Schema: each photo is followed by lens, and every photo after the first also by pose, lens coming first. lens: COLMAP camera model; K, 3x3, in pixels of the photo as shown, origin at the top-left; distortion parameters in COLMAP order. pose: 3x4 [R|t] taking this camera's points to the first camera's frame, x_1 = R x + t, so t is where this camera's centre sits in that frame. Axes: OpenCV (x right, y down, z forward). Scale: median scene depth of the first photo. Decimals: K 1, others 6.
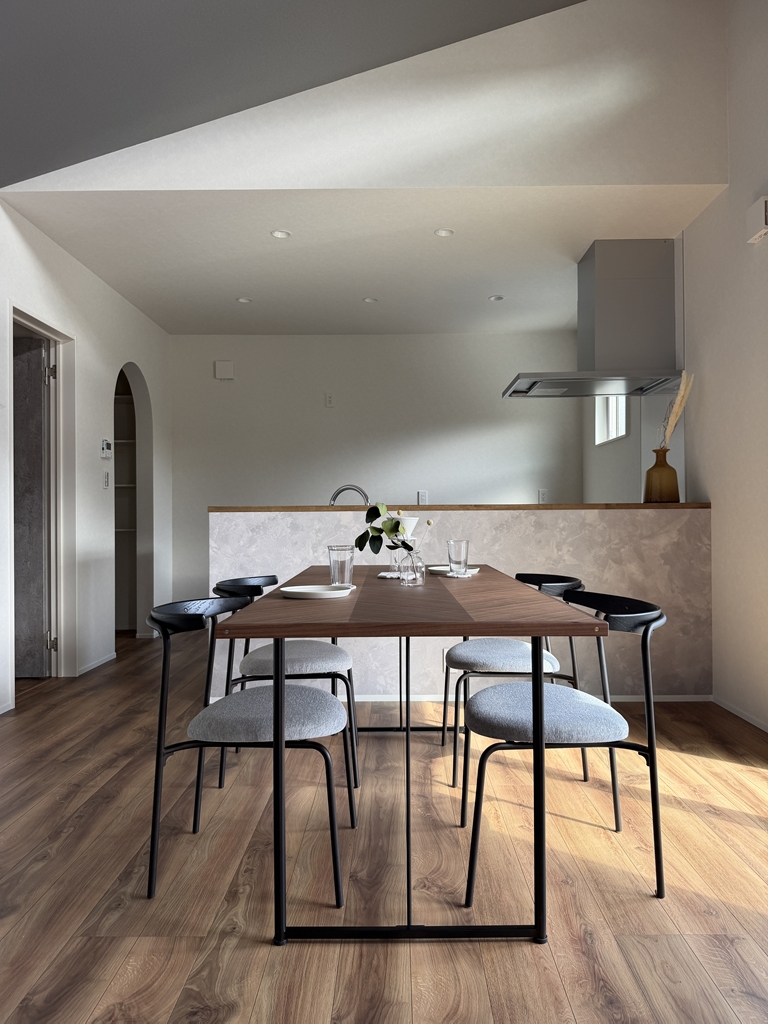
lens RADIAL K [[724.0, 0, 383.3], [0, 724.0, 513.0], [0, 0, 1]] dist [-0.030829, -0.001465]
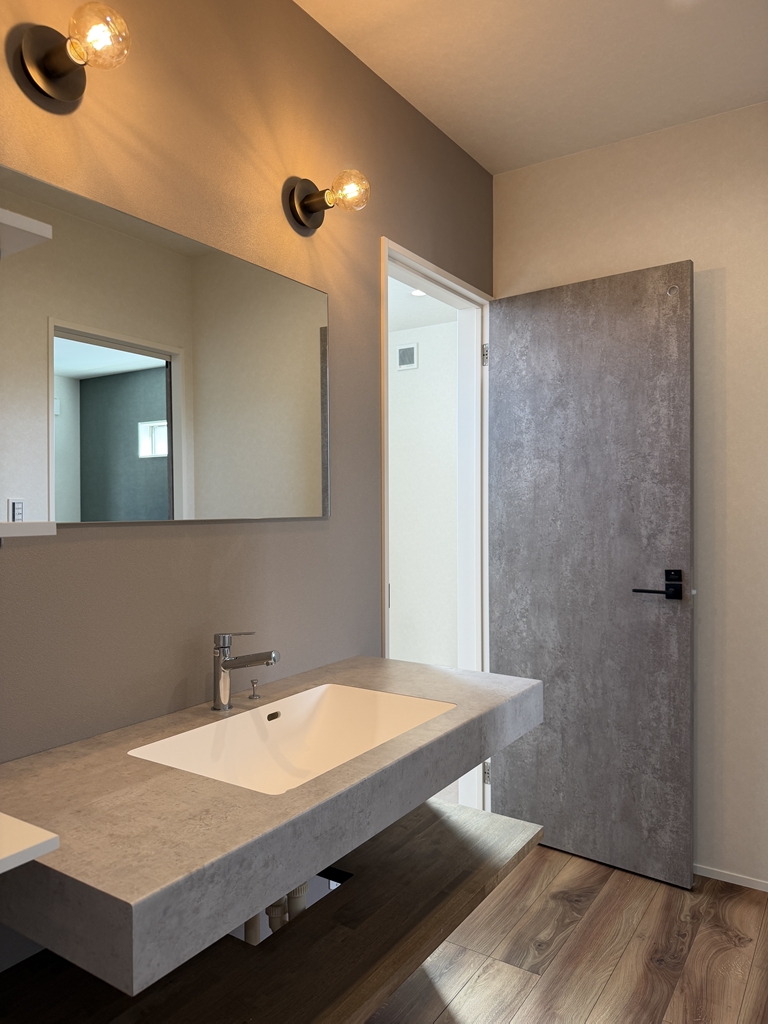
lens RADIAL K [[724.0, 0, 383.9], [0, 724.0, 510.2], [0, 0, 1]] dist [-0.030829, -0.001465]
pose [[-0.844916, 0.004709, 0.534878, -0.104402], [0.006844, 0.999975, 0.002007, -0.027827], [-0.534855, 0.005357, -0.844927, 0.353070]]
